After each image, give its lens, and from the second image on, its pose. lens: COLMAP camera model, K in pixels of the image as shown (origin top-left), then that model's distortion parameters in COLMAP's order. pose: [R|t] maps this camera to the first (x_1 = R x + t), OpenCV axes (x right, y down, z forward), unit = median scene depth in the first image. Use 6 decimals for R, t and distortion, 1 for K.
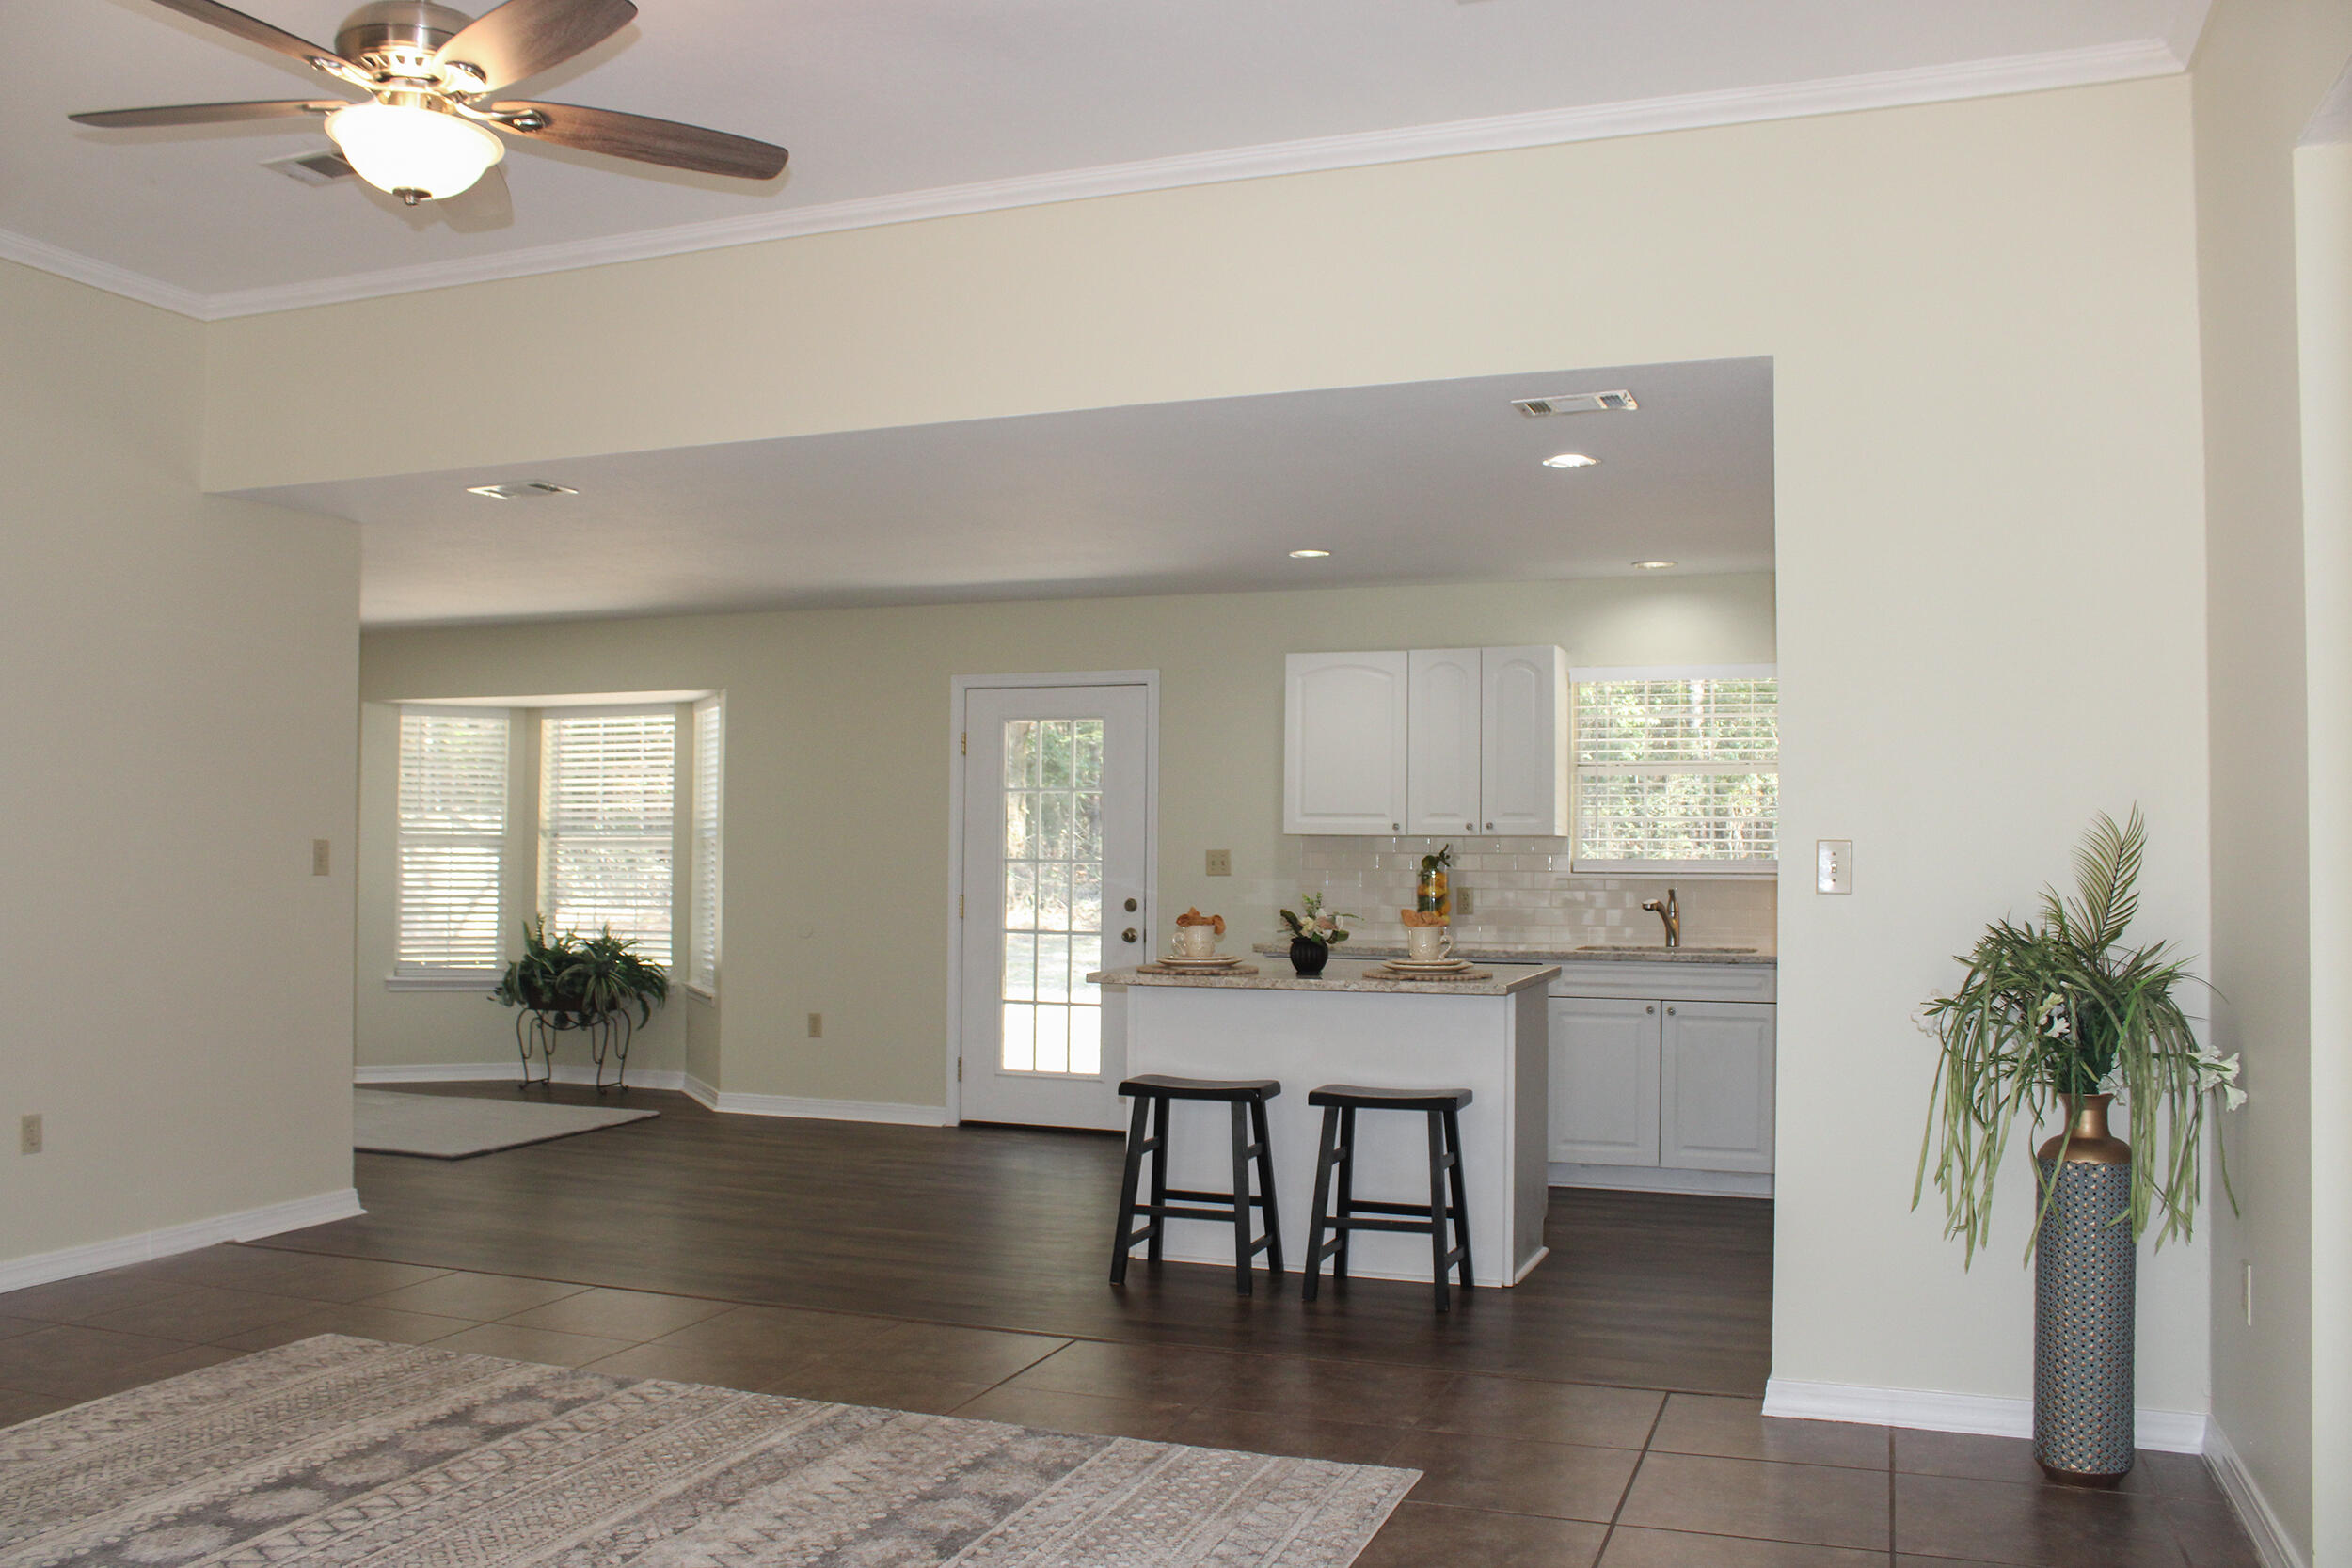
lens RADIAL K [[1961.6, 0, 1168.3], [0, 1961.6, 798.9], [0, 0, 1]] dist [-0.165644, 0.150382]
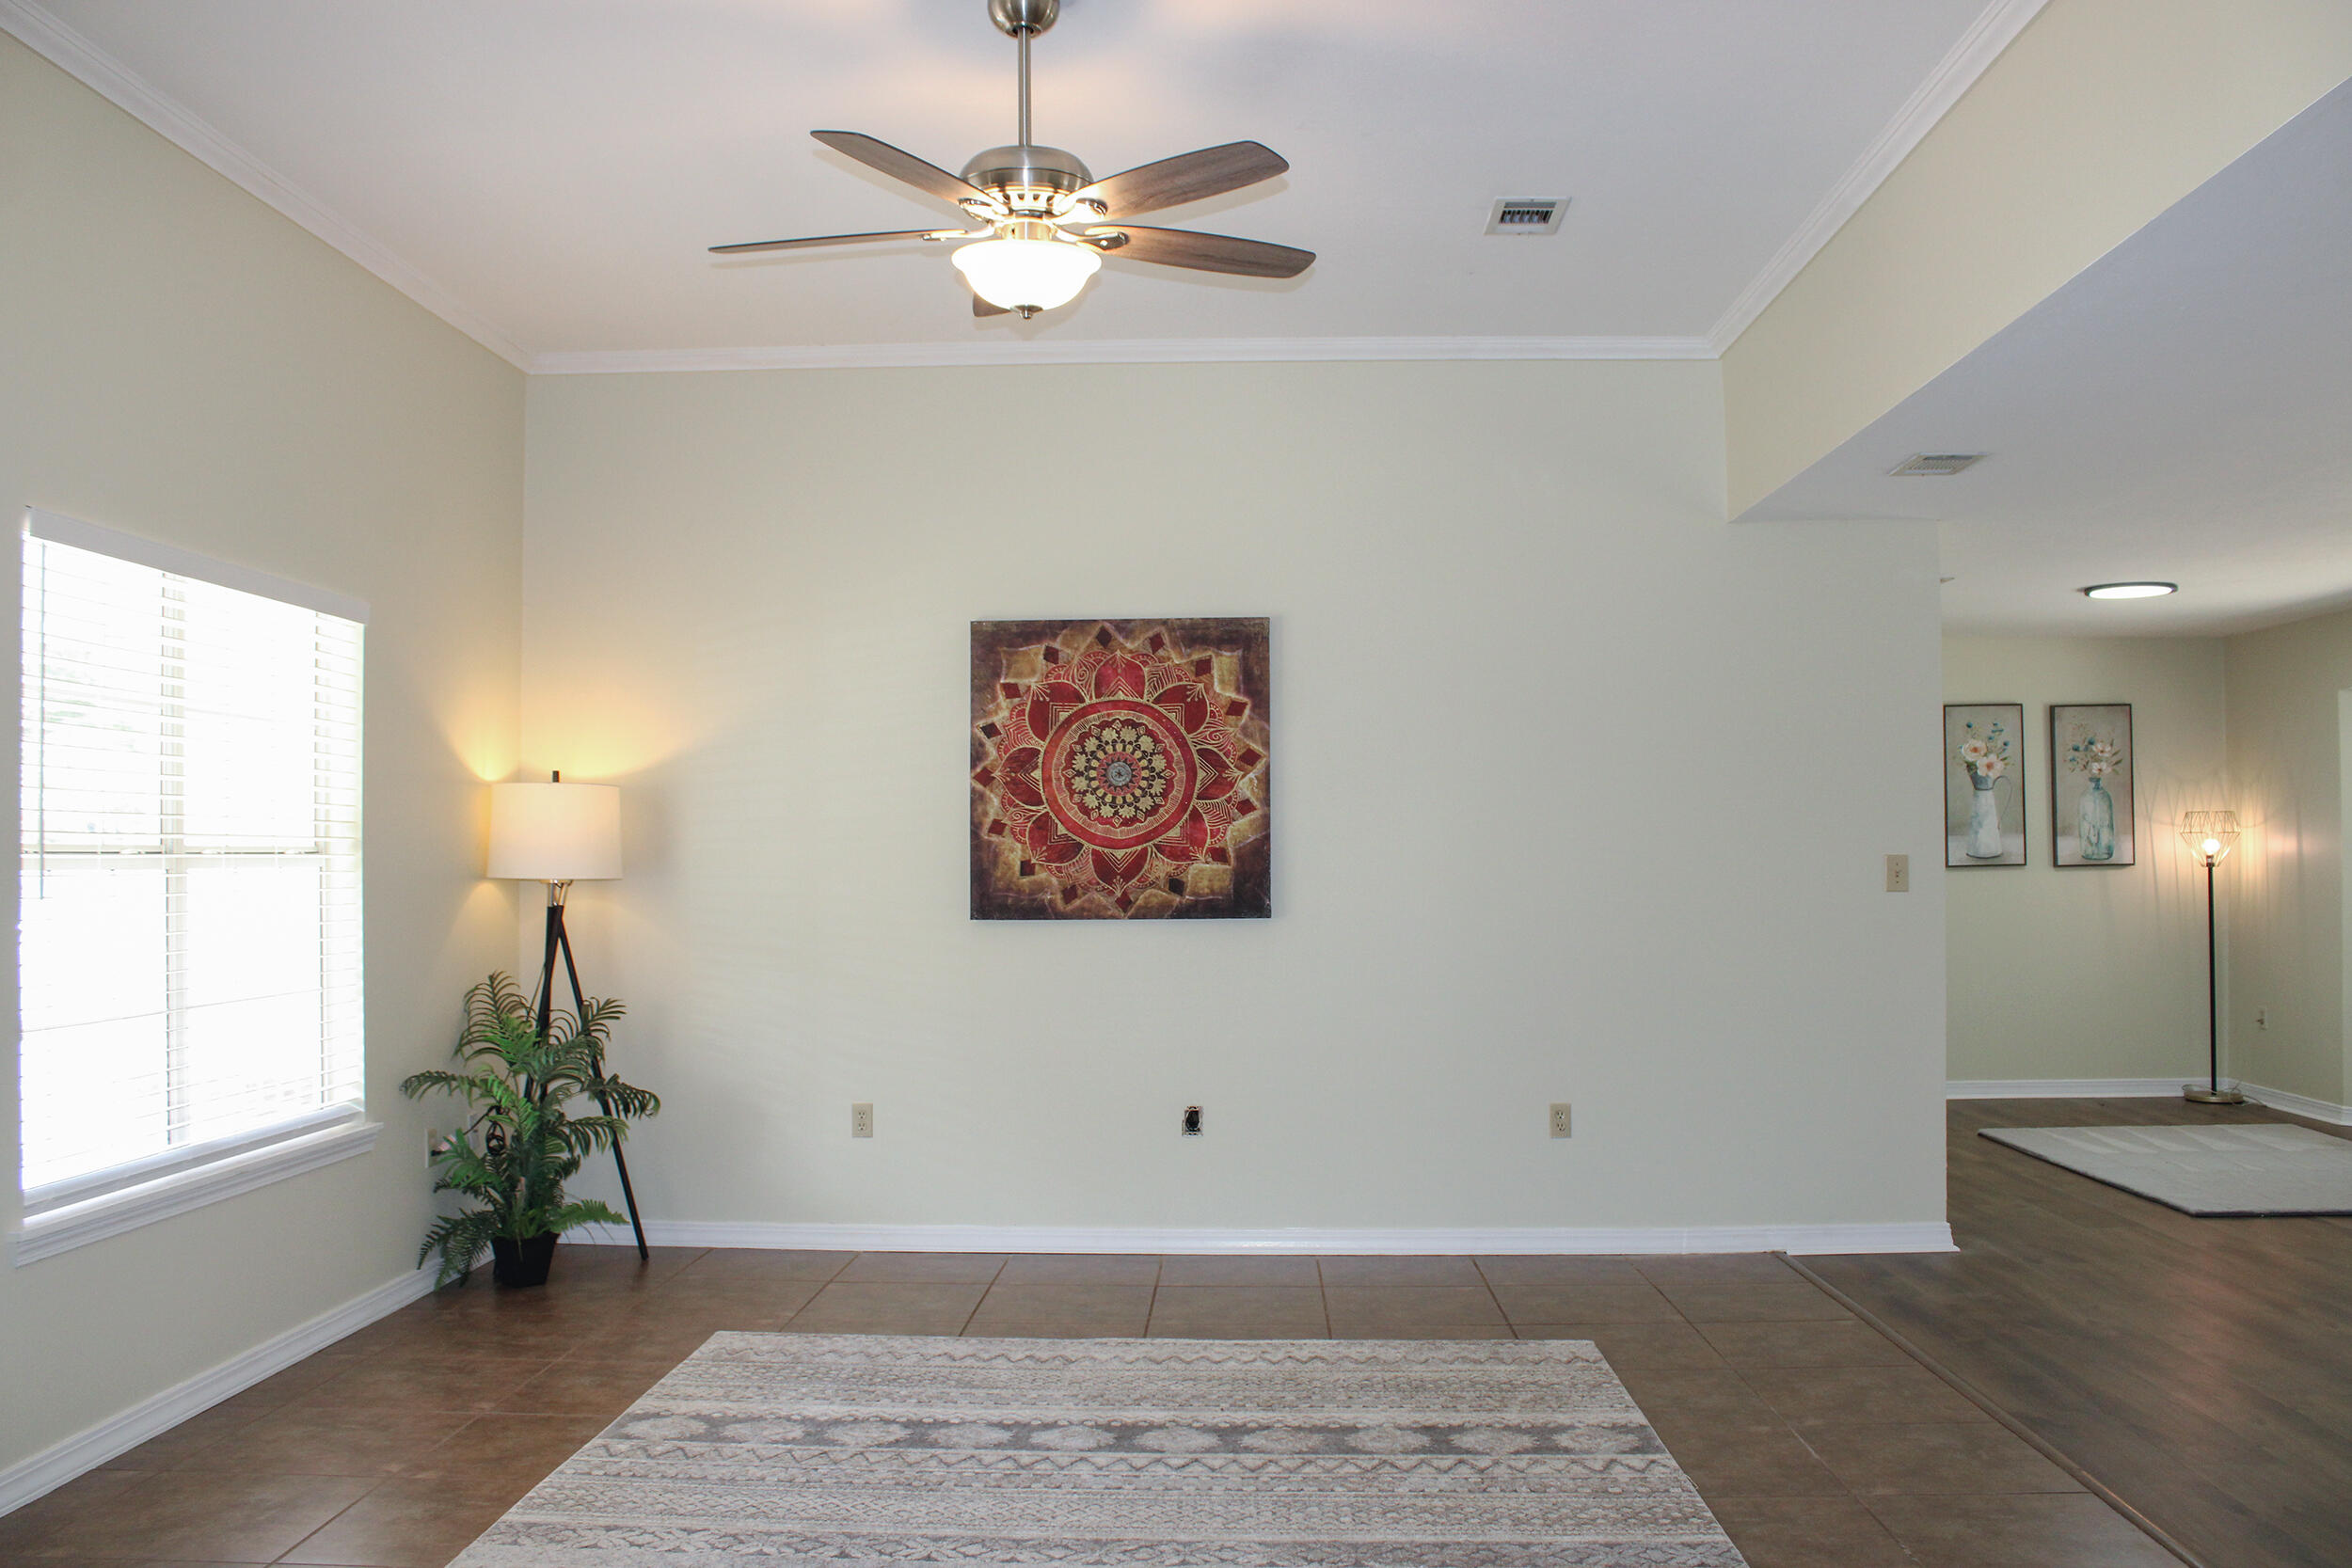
lens RADIAL K [[1961.6, 0, 1168.3], [0, 1961.6, 798.9], [0, 0, 1]] dist [-0.165644, 0.150382]
pose [[0.308334, -0.034560, -0.950650, 0.596200], [0.032490, 0.999139, -0.025785, 0.010259], [0.950723, -0.022937, 0.309191, 0.570566]]
